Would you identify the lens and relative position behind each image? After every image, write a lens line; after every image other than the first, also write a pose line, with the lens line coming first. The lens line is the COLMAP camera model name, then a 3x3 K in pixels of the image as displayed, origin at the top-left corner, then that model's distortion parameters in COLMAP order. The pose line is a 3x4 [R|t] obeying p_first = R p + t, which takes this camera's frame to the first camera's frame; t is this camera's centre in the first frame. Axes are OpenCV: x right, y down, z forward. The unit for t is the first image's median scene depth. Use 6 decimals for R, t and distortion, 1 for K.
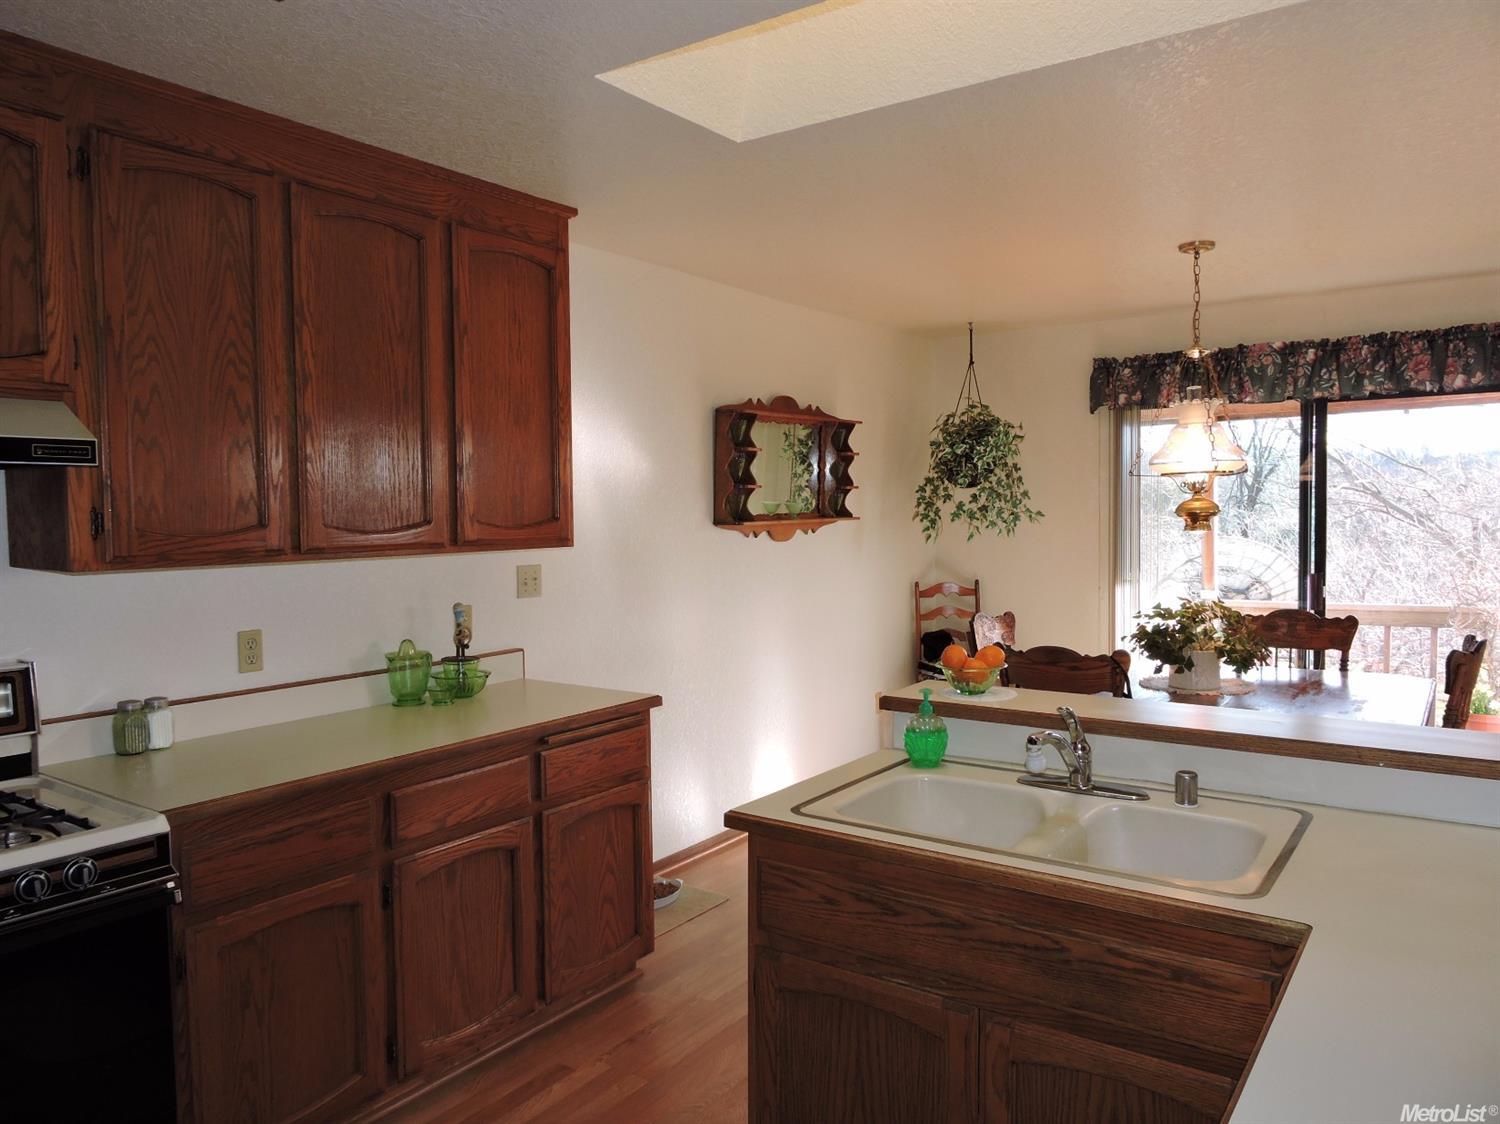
lens RADIAL K [[1073.1, 0, 749.4], [0, 1073.1, 564.6], [0, 0, 1]] dist [0.004341, -0.000393]
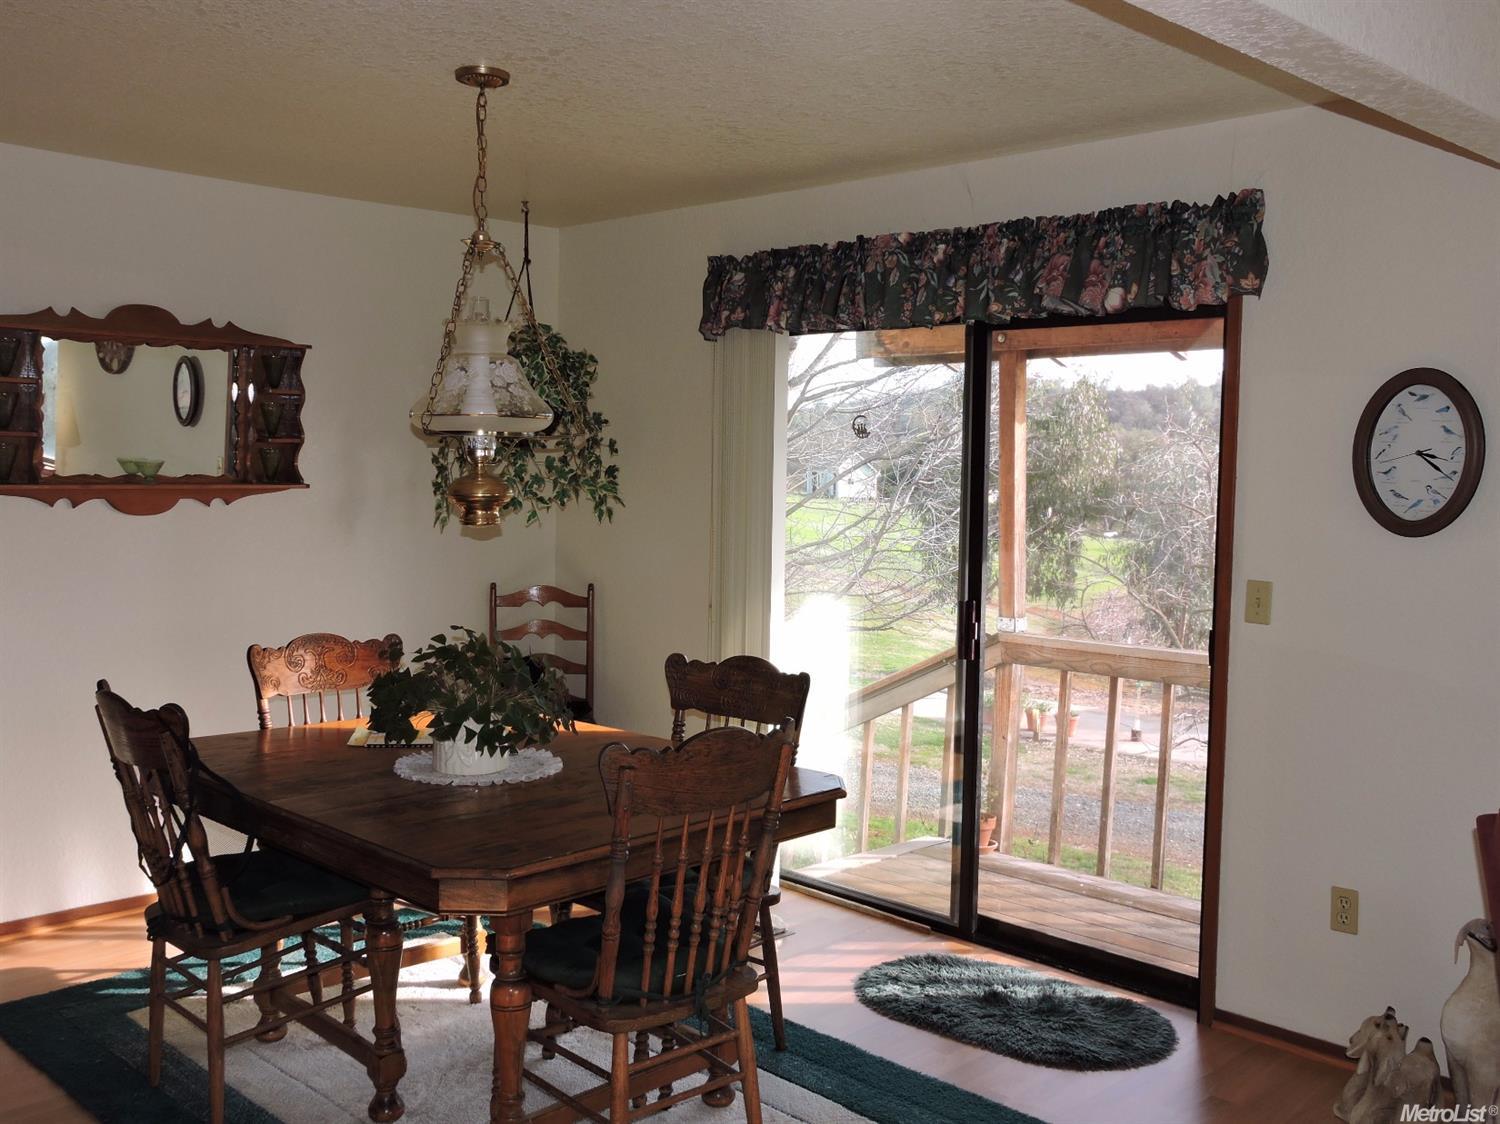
lens RADIAL K [[1452.9, 0, 749.9], [0, 1452.9, 558.7], [0, 0, 1]] dist [-0.011151, 0.000000]
pose [[0.984146, 0.045526, -0.171417, 0.556541], [-0.043170, 0.998915, 0.017446, -0.026145], [0.172025, -0.009769, 0.985044, 0.139035]]
